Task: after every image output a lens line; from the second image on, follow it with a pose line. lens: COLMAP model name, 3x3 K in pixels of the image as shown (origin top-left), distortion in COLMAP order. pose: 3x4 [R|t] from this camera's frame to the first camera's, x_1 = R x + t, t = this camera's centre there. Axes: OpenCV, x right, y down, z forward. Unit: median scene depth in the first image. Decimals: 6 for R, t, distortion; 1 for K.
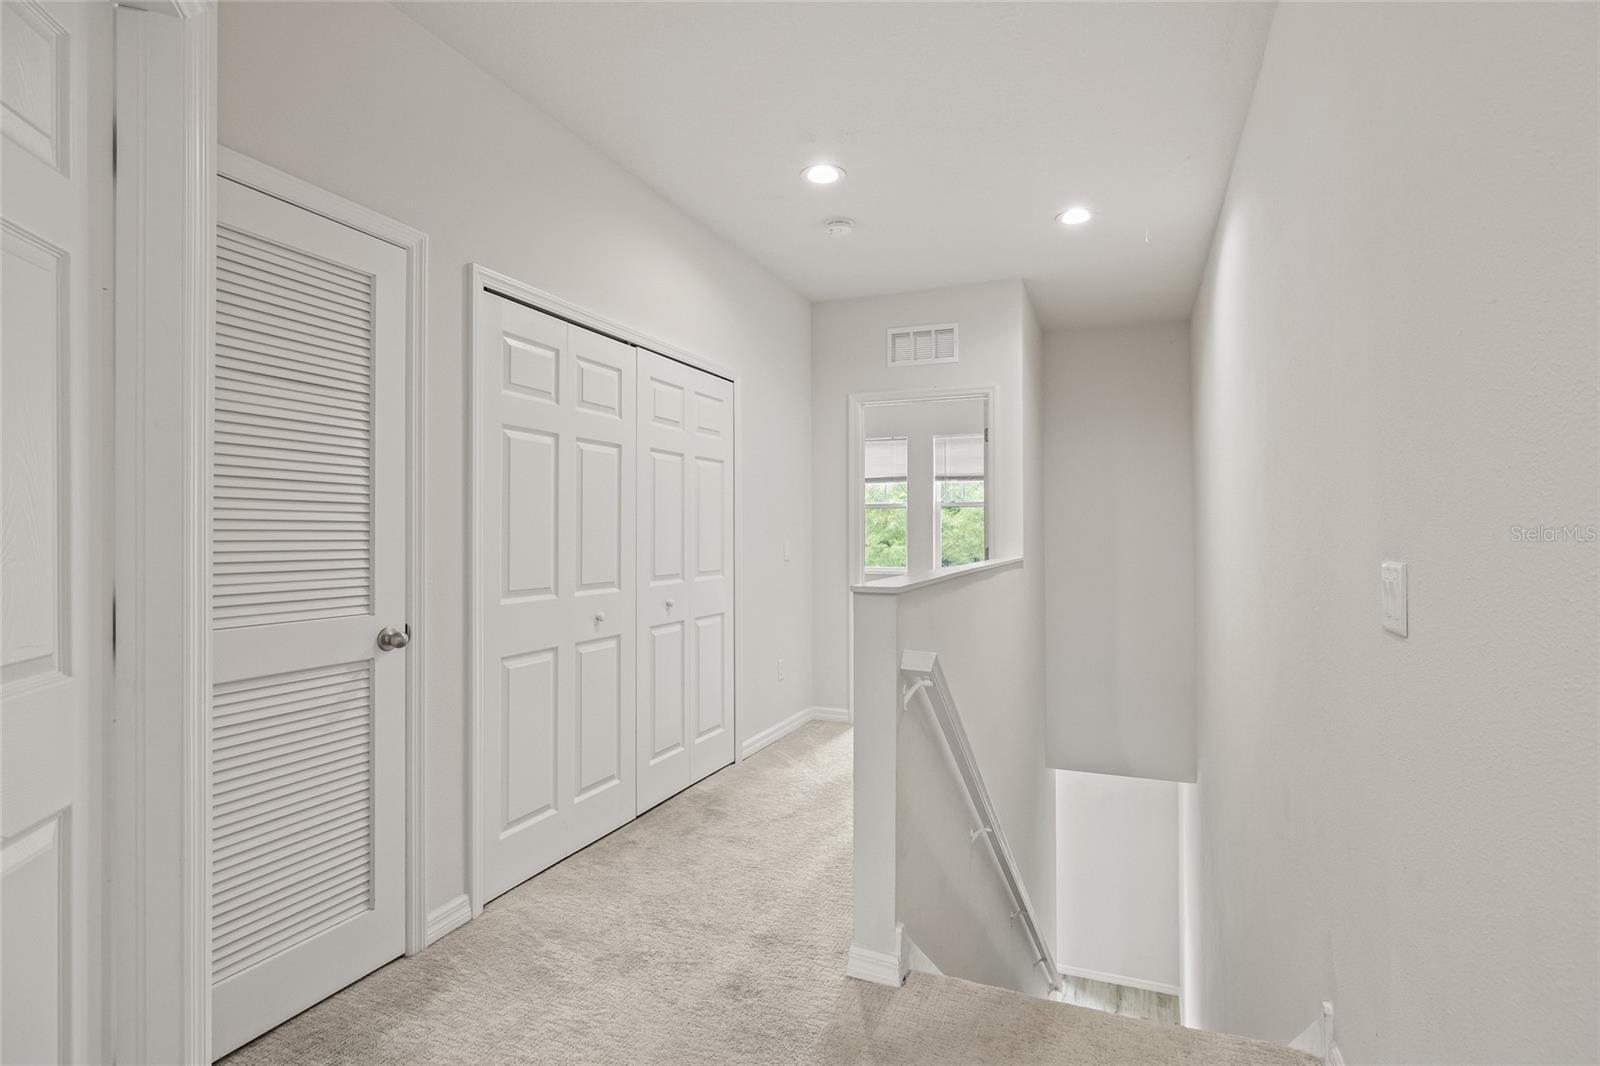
lens RADIAL K [[830.2, 0, 802.8], [0, 830.2, 532.5], [0, 0, 1]] dist [-0.006373, -0.000154]
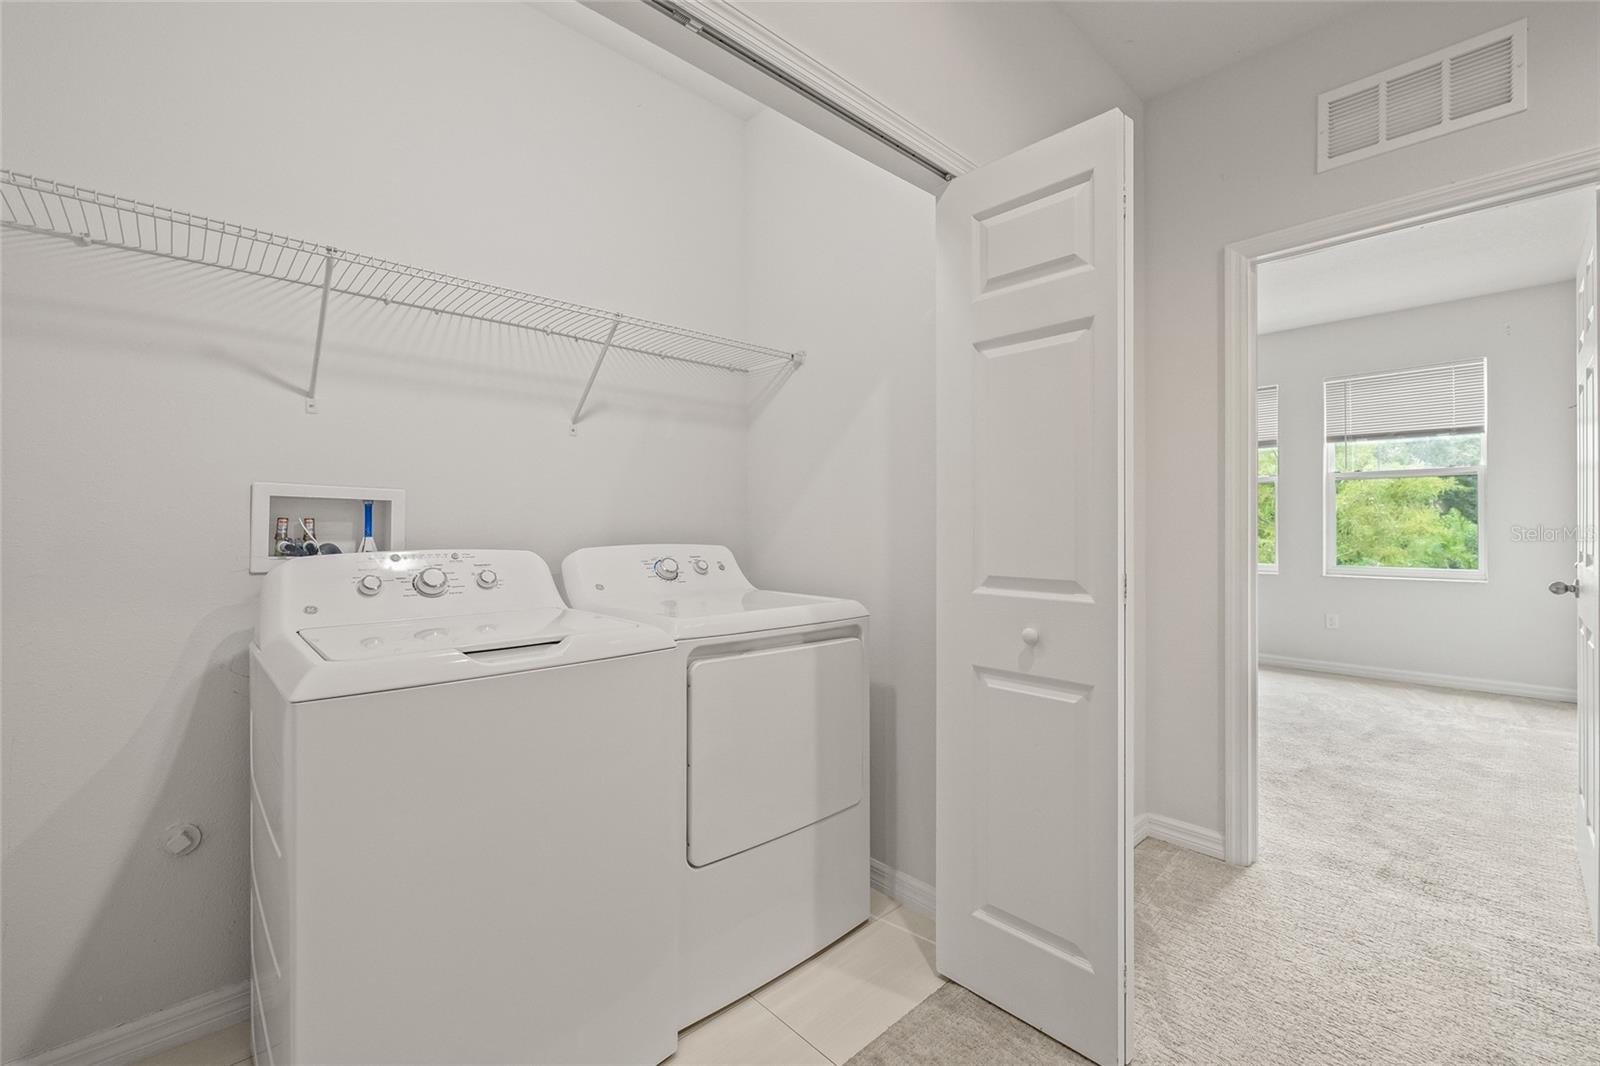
lens RADIAL K [[691.0, 0, 788.7], [0, 691.0, 525.0], [0, 0, 1]] dist [-0.004249, -0.000271]
pose [[0.908235, -0.009439, -0.418355, -0.008190], [0.008451, 0.999955, -0.004215, 0.004892], [0.418376, 0.000293, 0.908274, 0.289387]]
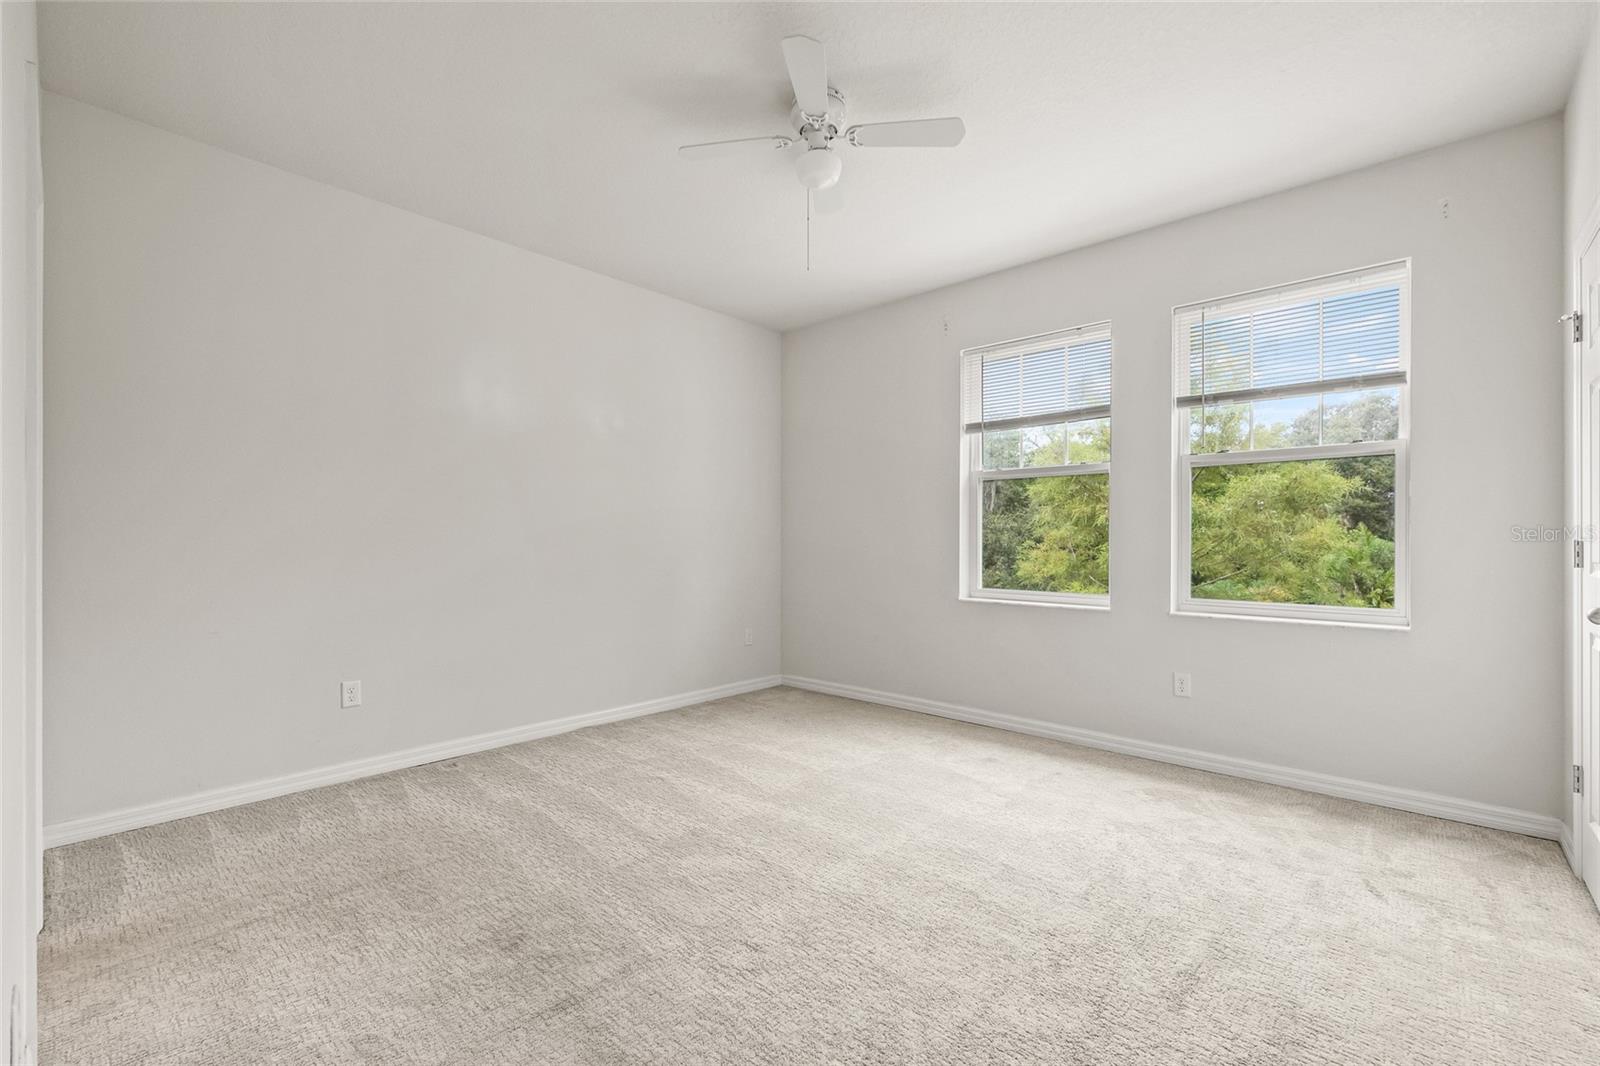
lens RADIAL K [[691.0, 0, 799.8], [0, 691.0, 536.2], [0, 0, 1]] dist [-0.004249, -0.000271]
pose [[0.940519, -0.004266, -0.339715, 0.094964], [0.002907, 0.999986, -0.004508, 0.008015], [0.339729, 0.003252, 0.940518, 0.582197]]
